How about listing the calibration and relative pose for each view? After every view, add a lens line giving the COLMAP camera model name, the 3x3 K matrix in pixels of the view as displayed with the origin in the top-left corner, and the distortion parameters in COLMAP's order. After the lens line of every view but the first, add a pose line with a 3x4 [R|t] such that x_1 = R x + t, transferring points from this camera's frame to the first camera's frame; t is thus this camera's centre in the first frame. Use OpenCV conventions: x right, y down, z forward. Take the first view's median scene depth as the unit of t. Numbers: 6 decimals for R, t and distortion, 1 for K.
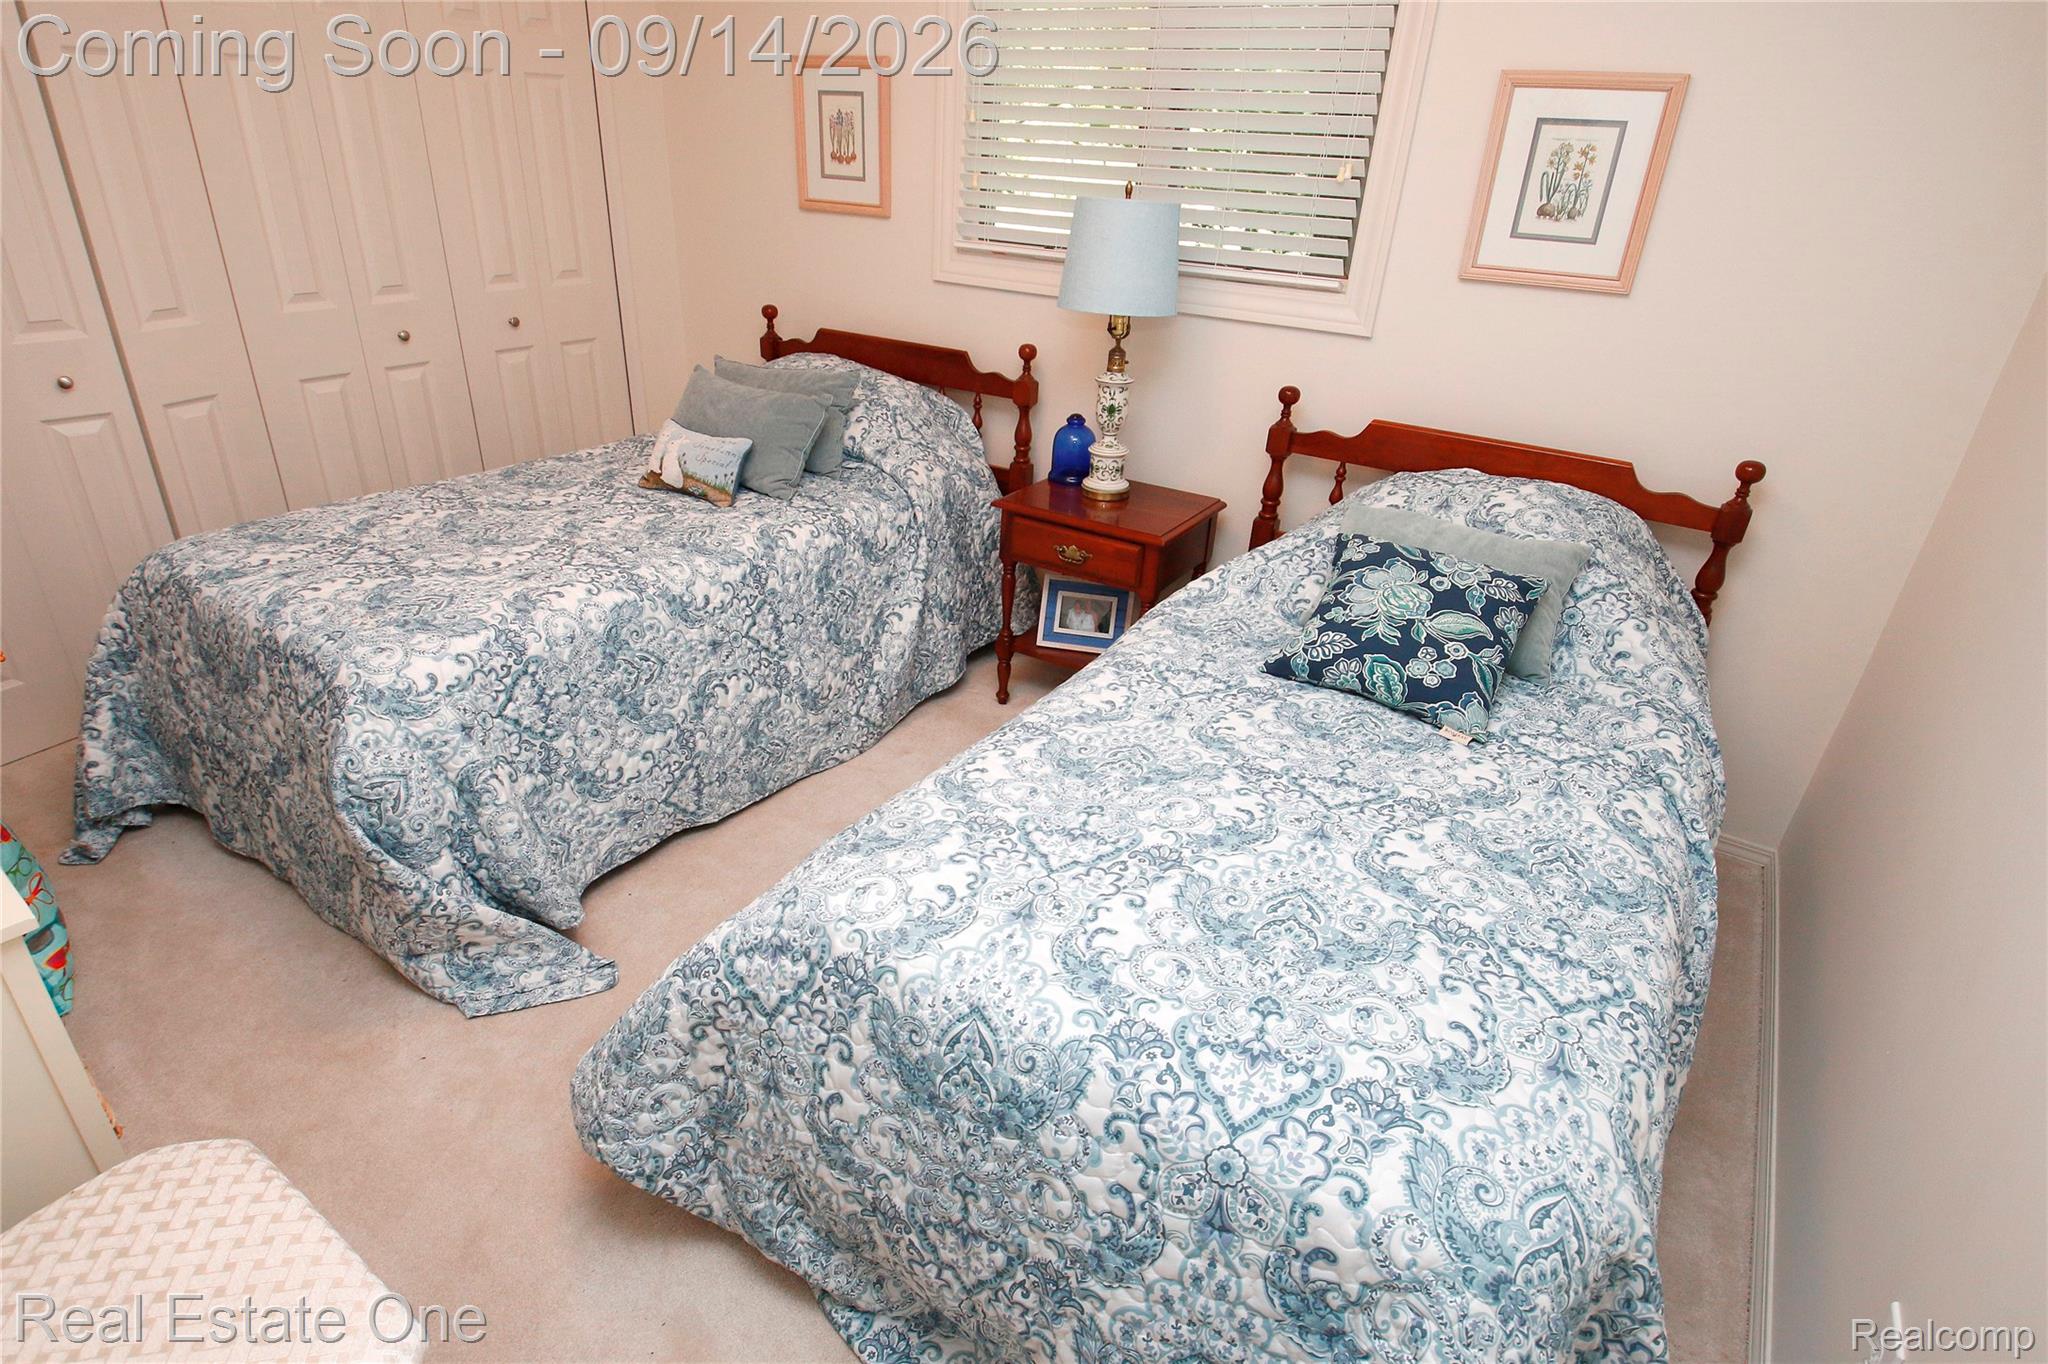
lens RADIAL K [[1027.1, 0, 1011.5], [0, 1027.1, 630.9], [0, 0, 1]] dist [0.025734, -0.032538]
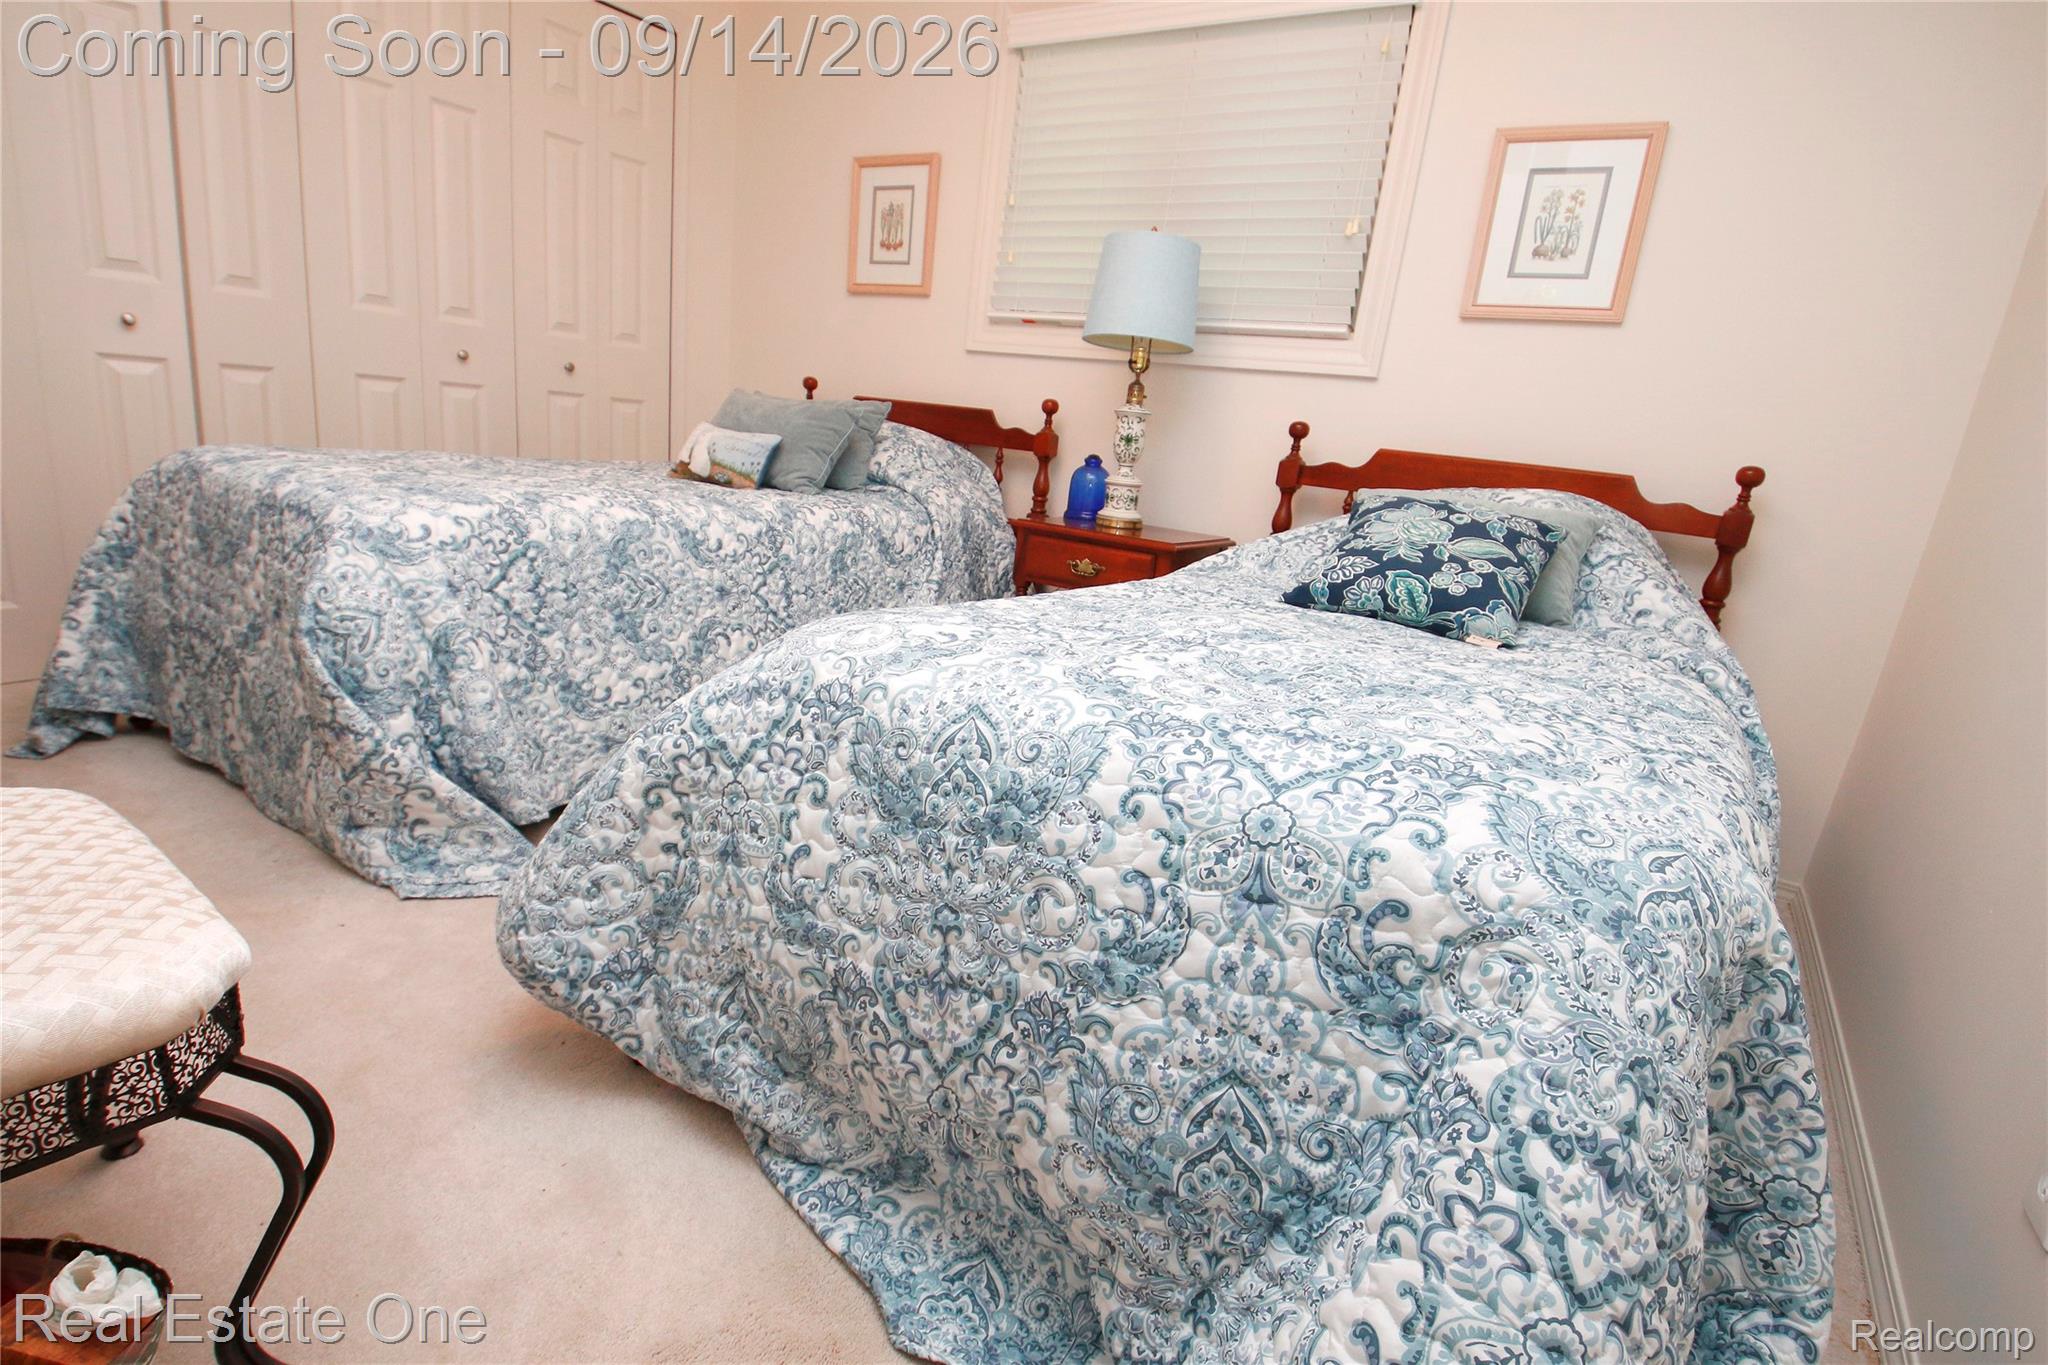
lens RADIAL K [[965.3, 0, 1026.2], [0, 965.3, 672.0], [0, 0, 1]] dist [0.021350, -0.029897]
pose [[0.998109, 0.061014, 0.007525, 0.000515], [-0.058561, 0.980880, -0.185591, 0.312343], [-0.018705, 0.184800, 0.982598, 0.123482]]
